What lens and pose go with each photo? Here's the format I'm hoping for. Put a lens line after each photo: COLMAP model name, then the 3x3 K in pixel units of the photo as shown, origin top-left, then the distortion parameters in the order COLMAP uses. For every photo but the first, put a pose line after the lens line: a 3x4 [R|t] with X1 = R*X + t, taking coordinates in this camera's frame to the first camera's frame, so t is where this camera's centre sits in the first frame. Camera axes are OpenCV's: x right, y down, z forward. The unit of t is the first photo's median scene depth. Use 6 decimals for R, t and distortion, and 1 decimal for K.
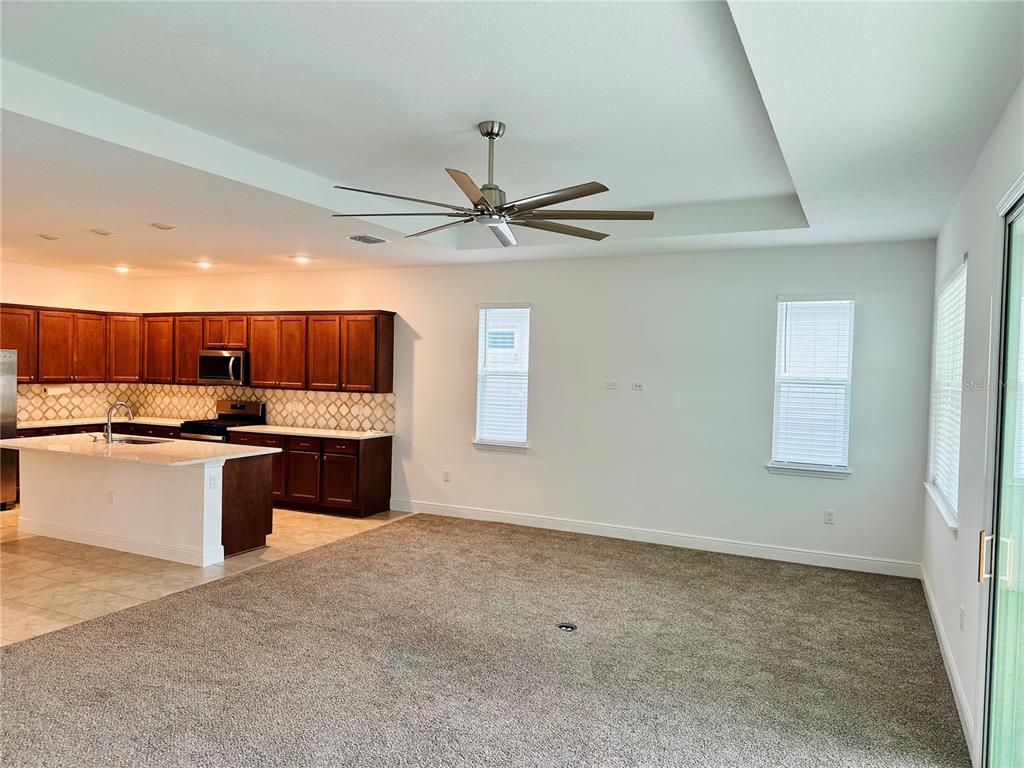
lens RADIAL K [[716.0, 0, 505.5], [0, 716.0, 385.5], [0, 0, 1]] dist [0.064152, -0.086524]
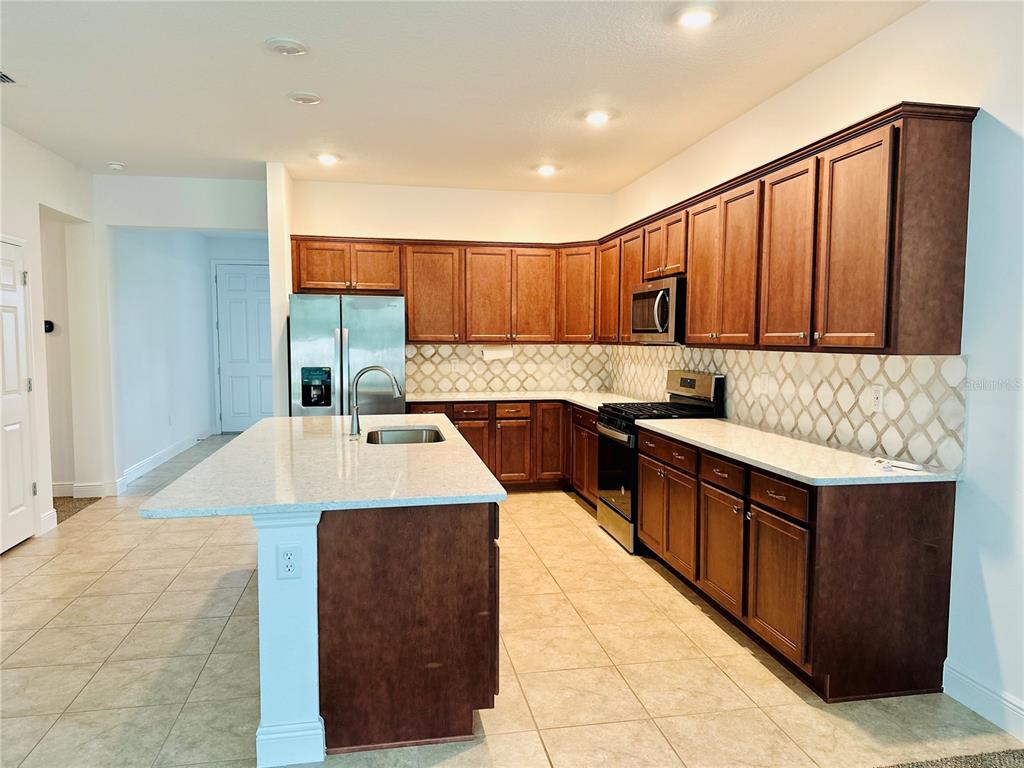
lens RADIAL K [[716.0, 0, 505.5], [0, 716.0, 385.5], [0, 0, 1]] dist [0.064152, -0.086524]
pose [[0.594956, 0.034376, -0.803023, -0.010340], [-0.008737, 0.999303, 0.036306, 0.013041], [0.803711, -0.014584, 0.594841, 0.564425]]
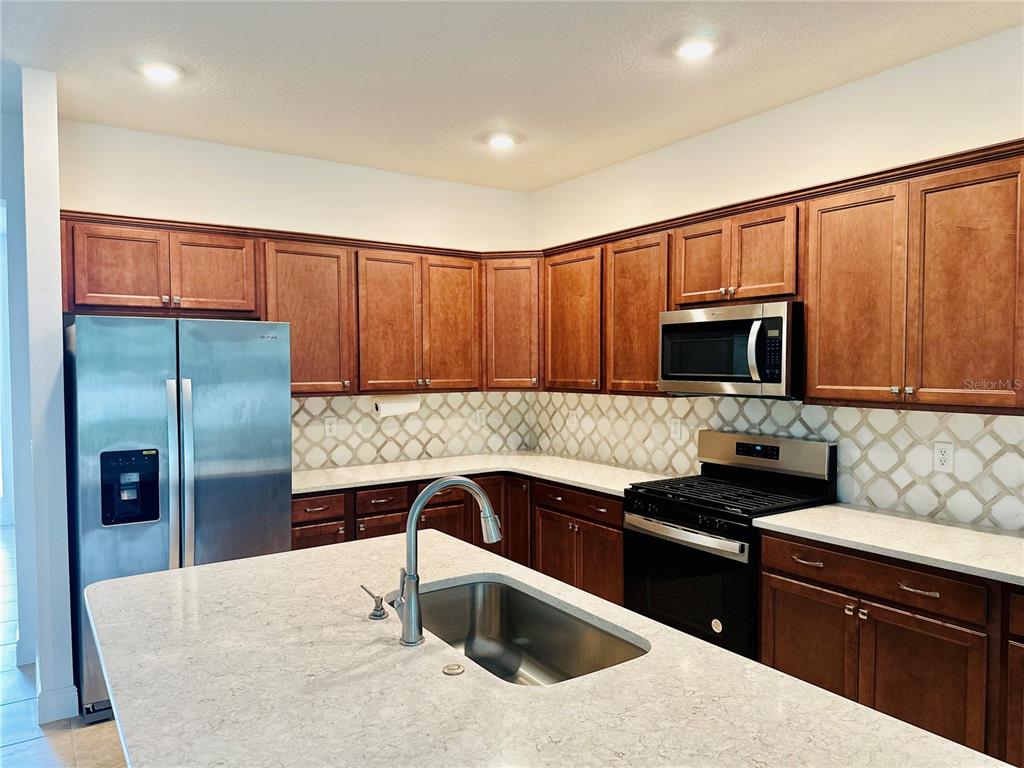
lens RADIAL K [[703.6, 0, 517.6], [0, 703.6, 388.1], [0, 0, 1]] dist [0.010471, -0.076131]
pose [[0.870987, -0.009038, -0.491223, -0.298887], [0.011426, 0.999933, 0.001861, -0.006665], [0.491174, -0.007234, 0.871032, 0.608326]]
